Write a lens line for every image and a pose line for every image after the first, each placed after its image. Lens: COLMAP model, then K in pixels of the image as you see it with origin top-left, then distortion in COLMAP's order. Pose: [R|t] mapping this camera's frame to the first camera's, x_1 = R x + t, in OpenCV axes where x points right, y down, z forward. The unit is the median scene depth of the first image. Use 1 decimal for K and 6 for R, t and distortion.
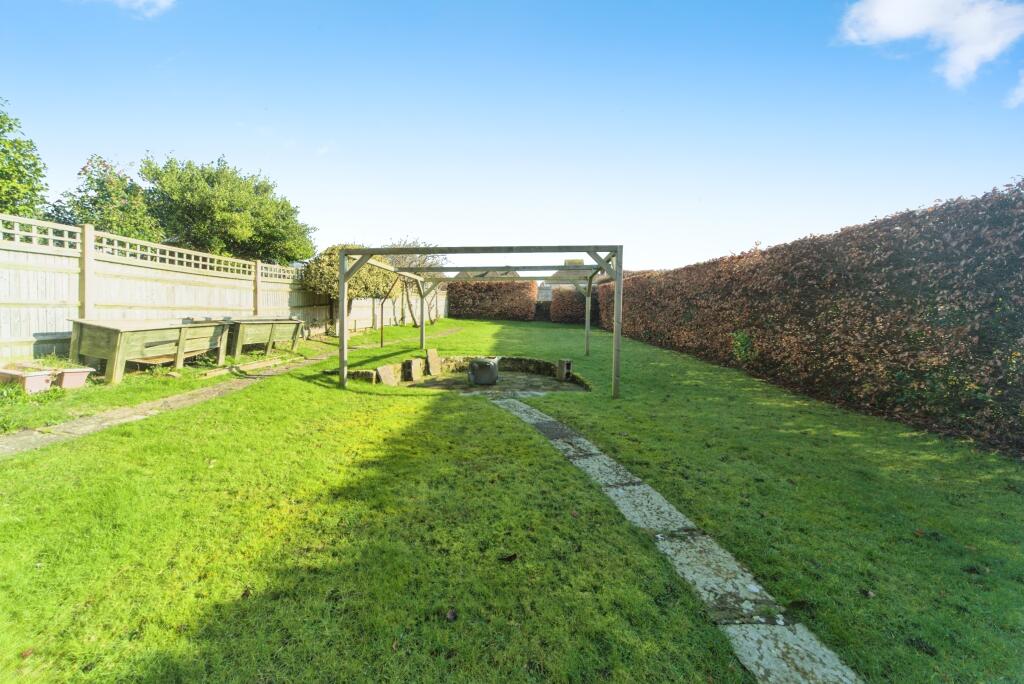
lens RADIAL K [[348.7, 0, 512.4], [0, 348.7, 325.7], [0, 0, 1]] dist [0.000496, 0.000051]
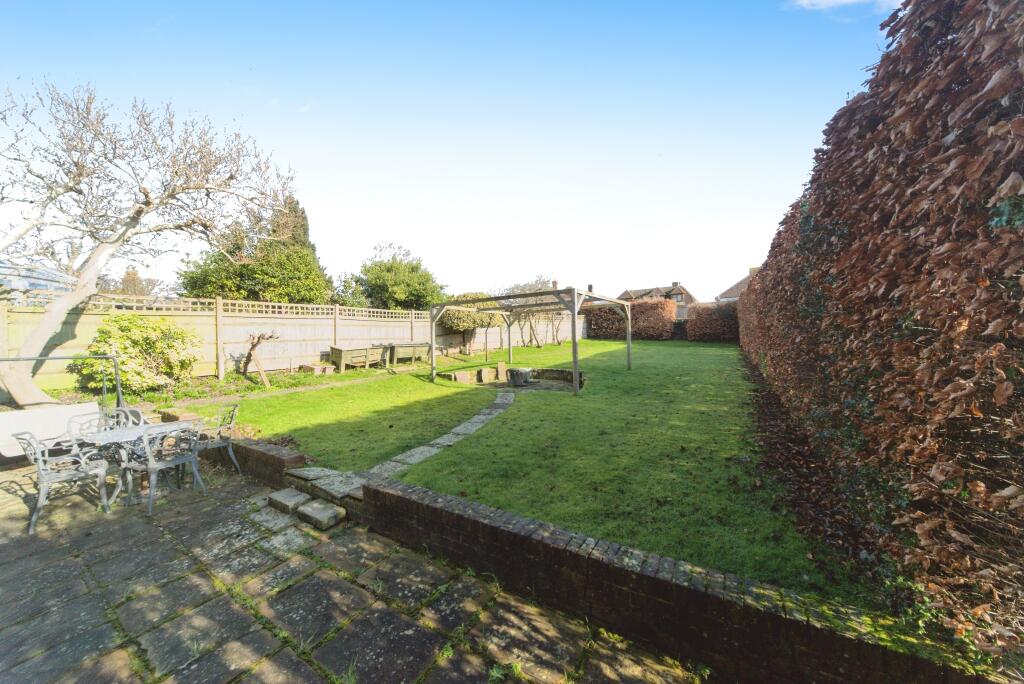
lens RADIAL K [[365.9, 0, 539.1], [0, 365.9, 342.8], [0, 0, 1]] dist [0.000142, 0.000056]
pose [[0.876536, -0.018056, -0.480997, 0.810870], [0.013487, 0.999825, -0.012953, 0.009460], [0.481147, 0.004866, 0.876626, -0.340887]]
